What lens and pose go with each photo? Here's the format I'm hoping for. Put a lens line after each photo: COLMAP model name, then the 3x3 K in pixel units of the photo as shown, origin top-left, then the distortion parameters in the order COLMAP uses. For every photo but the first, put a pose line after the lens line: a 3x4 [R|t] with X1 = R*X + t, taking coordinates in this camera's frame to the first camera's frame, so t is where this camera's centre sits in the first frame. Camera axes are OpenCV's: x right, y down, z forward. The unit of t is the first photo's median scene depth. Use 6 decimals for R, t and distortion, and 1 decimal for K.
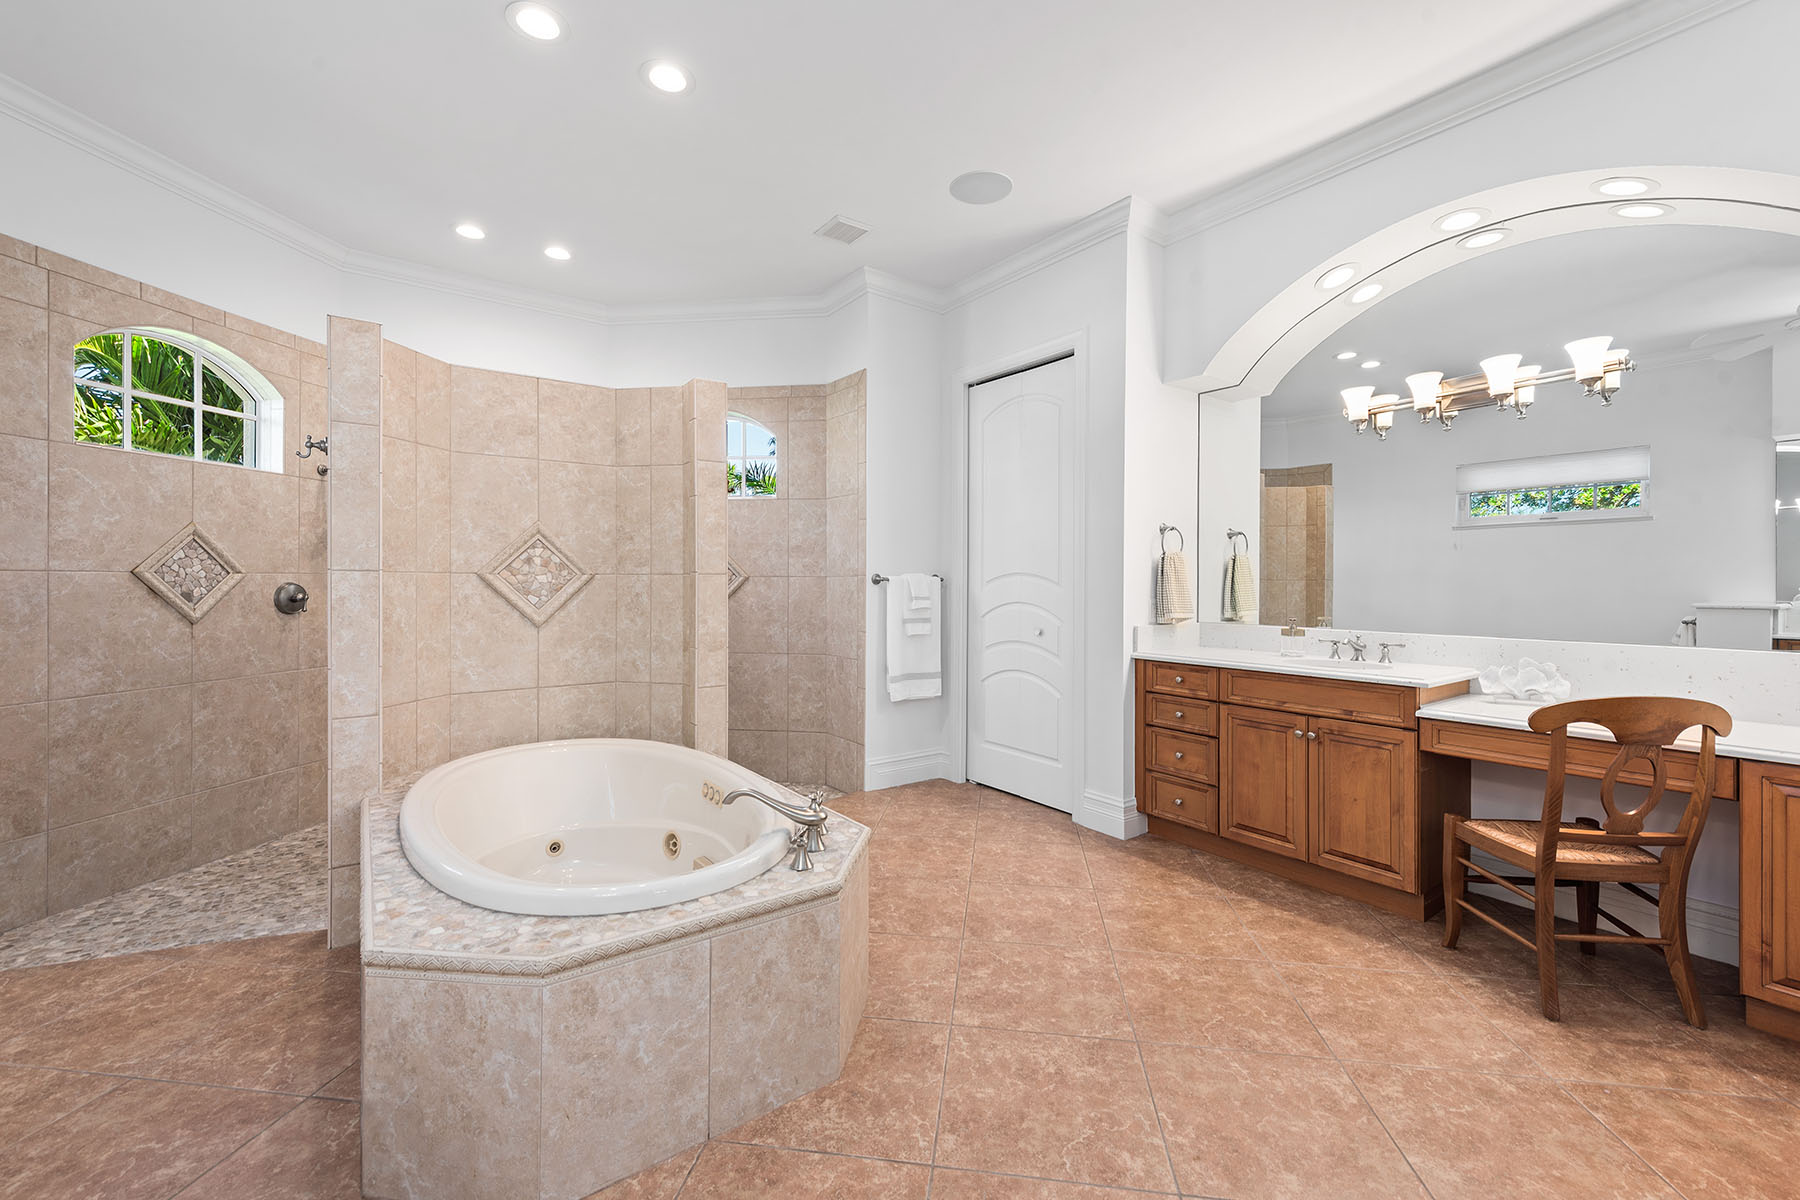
lens RADIAL K [[746.1, 0, 896.8], [0, 746.1, 586.9], [0, 0, 1]] dist [0.000437, -0.001973]
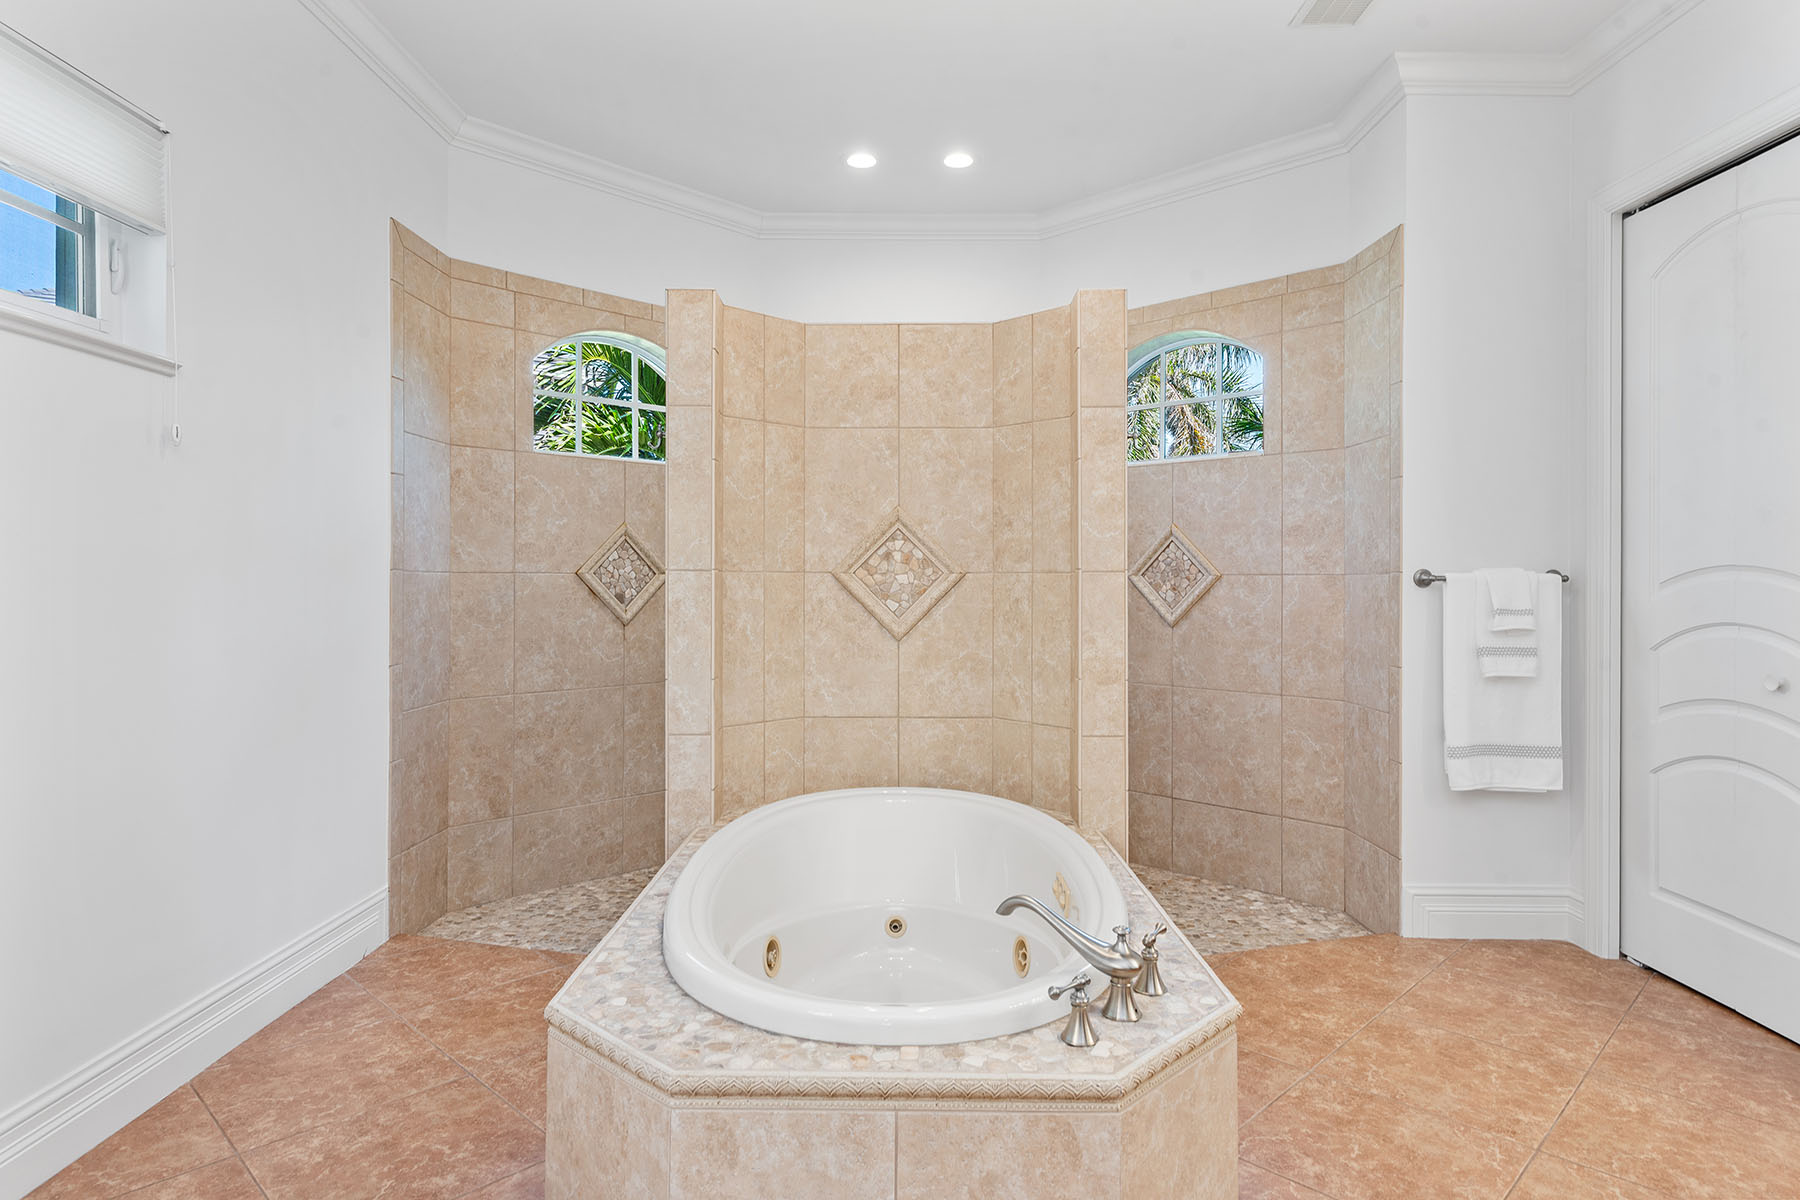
lens RADIAL K [[1022.9, 0, 891.7], [0, 1022.9, 581.3], [0, 0, 1]] dist [0.018038, -0.009255]
pose [[0.799803, -0.001055, -0.600262, 0.161251], [-0.003601, 0.999972, -0.006557, -0.001480], [0.600252, 0.007406, 0.799777, 0.131536]]
